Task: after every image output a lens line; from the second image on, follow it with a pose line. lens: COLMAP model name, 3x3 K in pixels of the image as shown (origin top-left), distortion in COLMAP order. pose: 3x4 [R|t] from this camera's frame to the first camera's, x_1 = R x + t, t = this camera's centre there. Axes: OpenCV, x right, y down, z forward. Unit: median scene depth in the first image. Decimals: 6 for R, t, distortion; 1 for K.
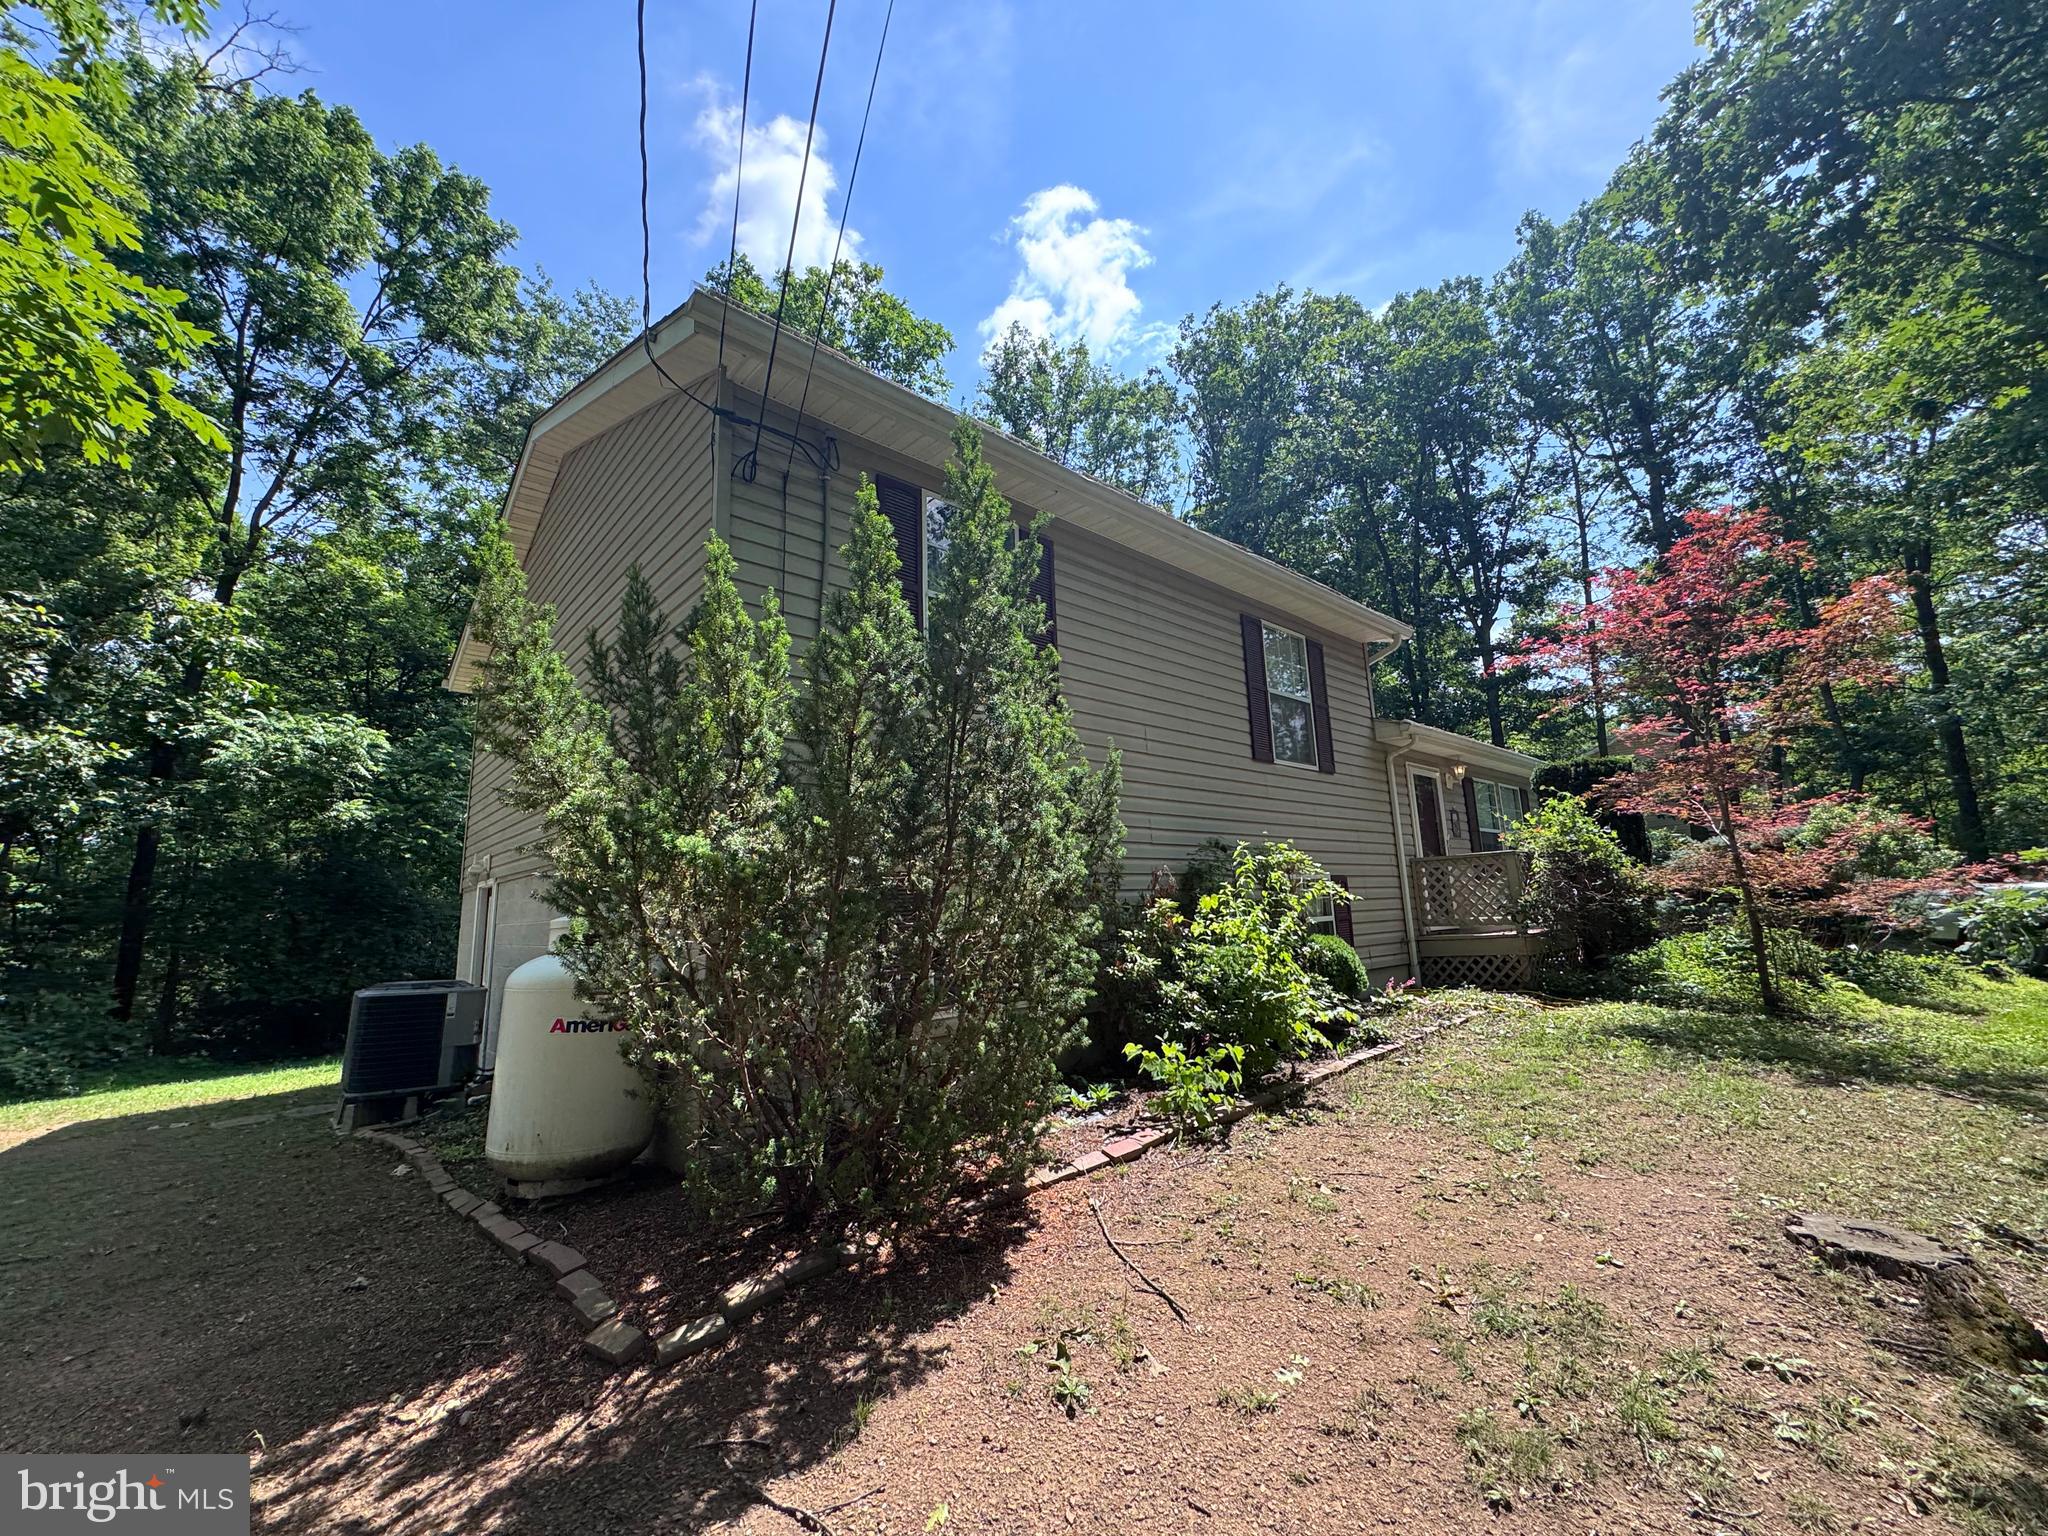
lens RADIAL K [[820.8, 0, 1008.7], [0, 820.8, 771.4], [0, 0, 1]] dist [-0.000092, 0.000472]
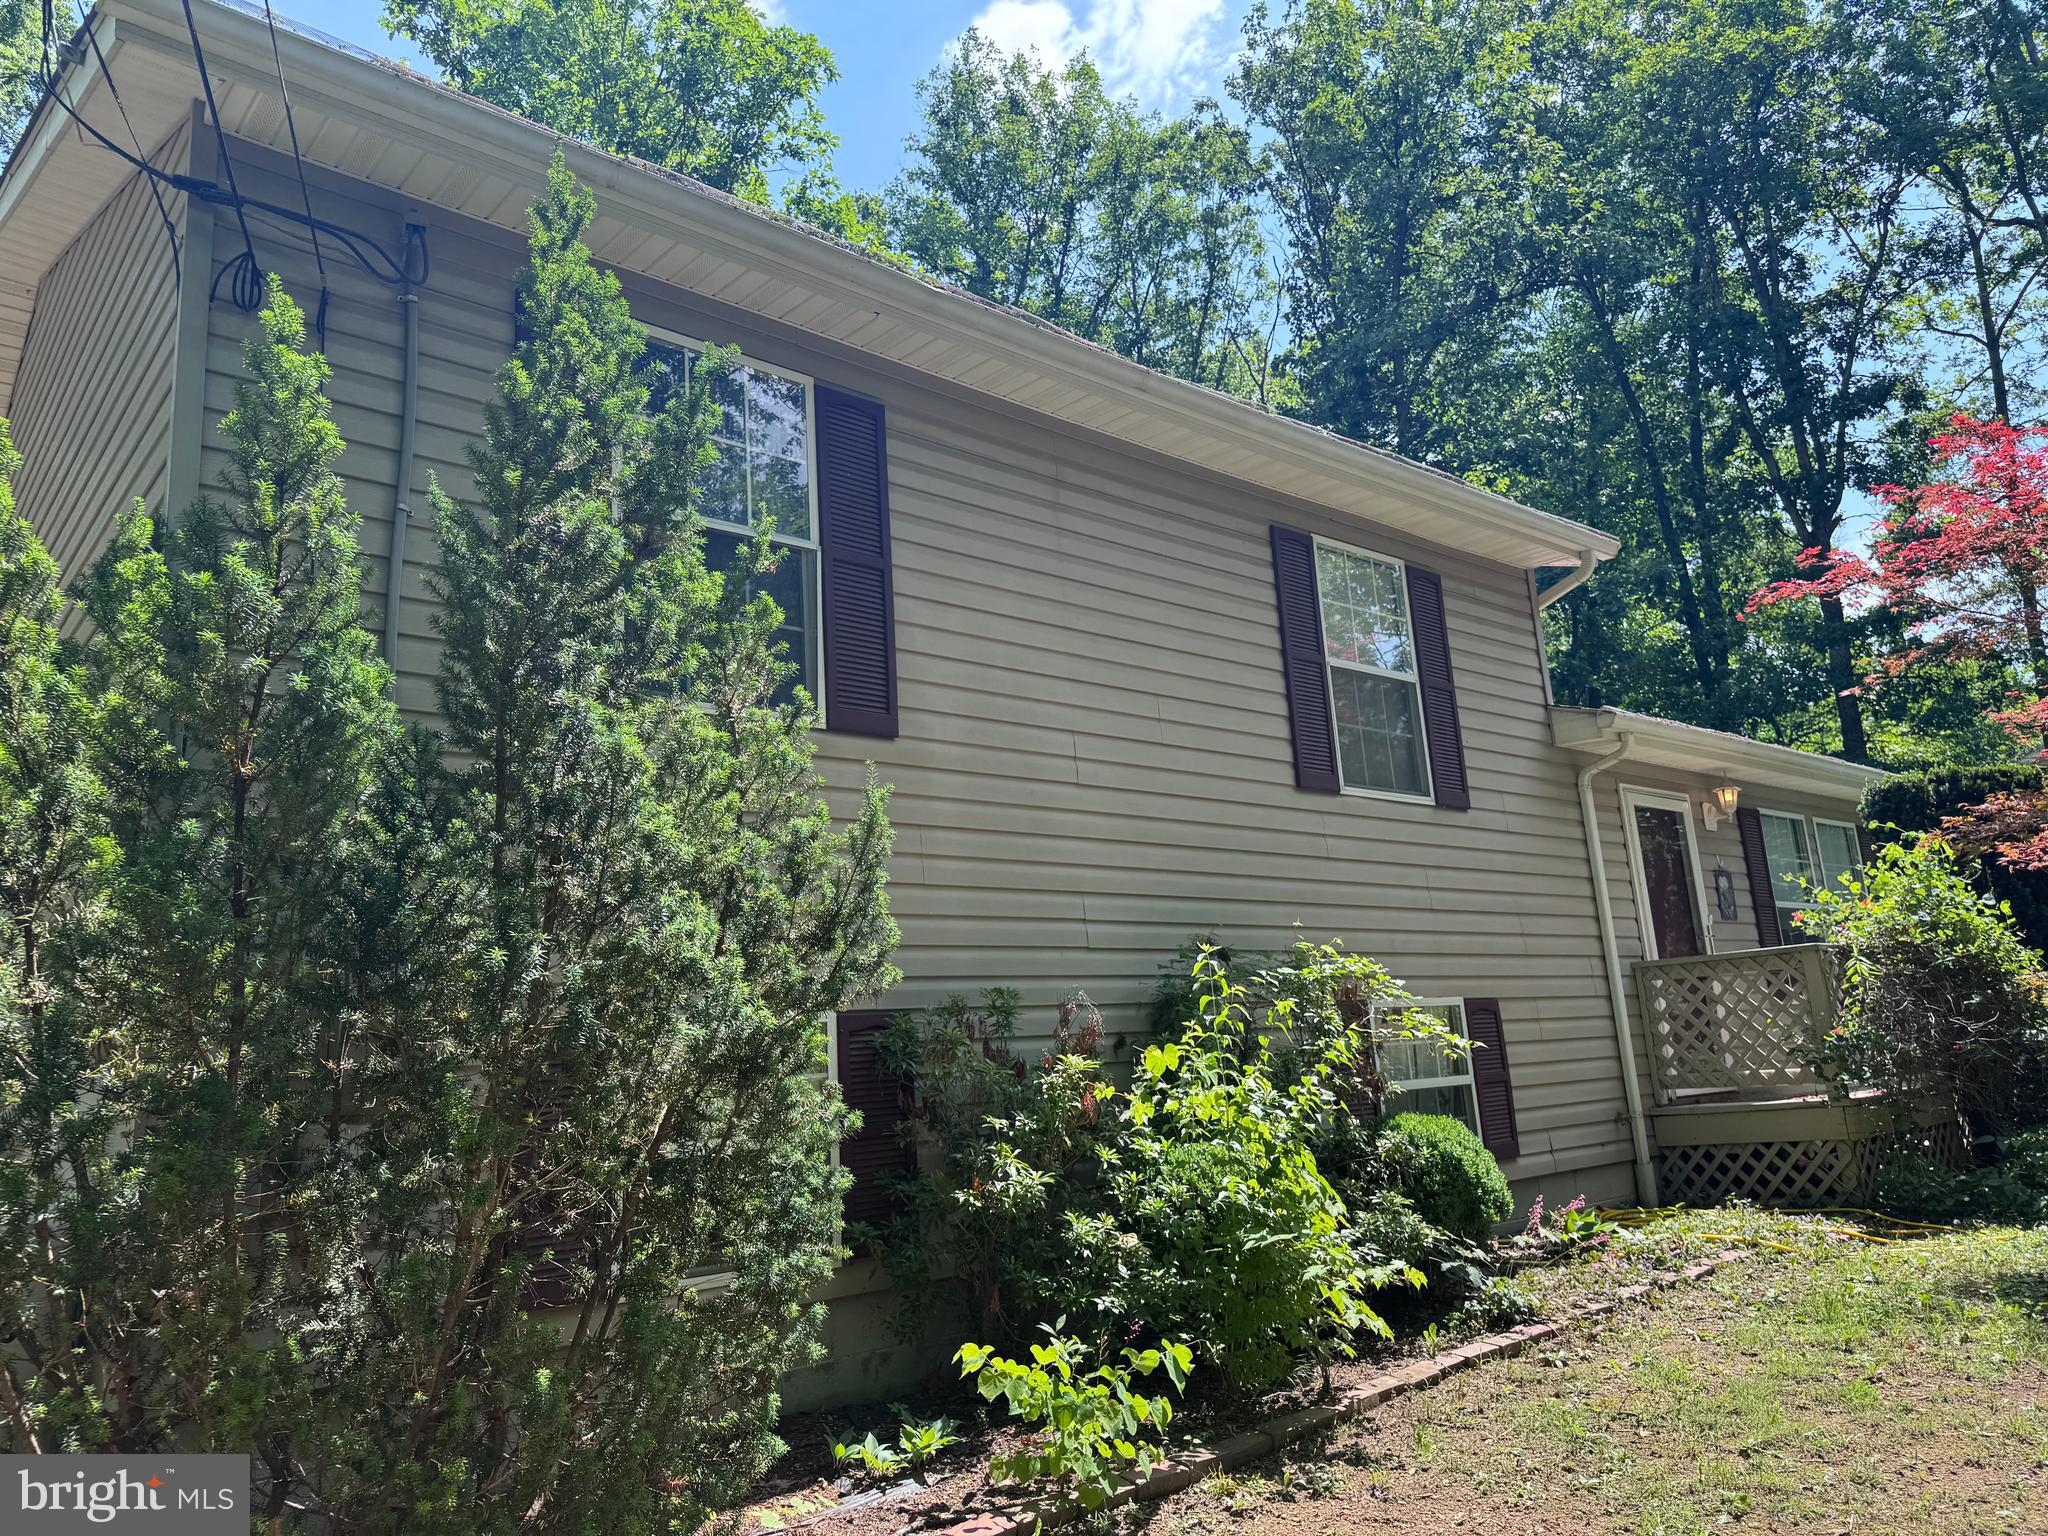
lens RADIAL K [[1446.1, 0, 1024.4], [0, 1446.1, 748.0], [0, 0, 1]] dist [0.049860, -0.043609]
pose [[0.999470, -0.029797, -0.013134, 0.112472], [0.029150, 0.998471, -0.046963, -0.001344], [0.014513, 0.046556, 0.998810, 0.029932]]
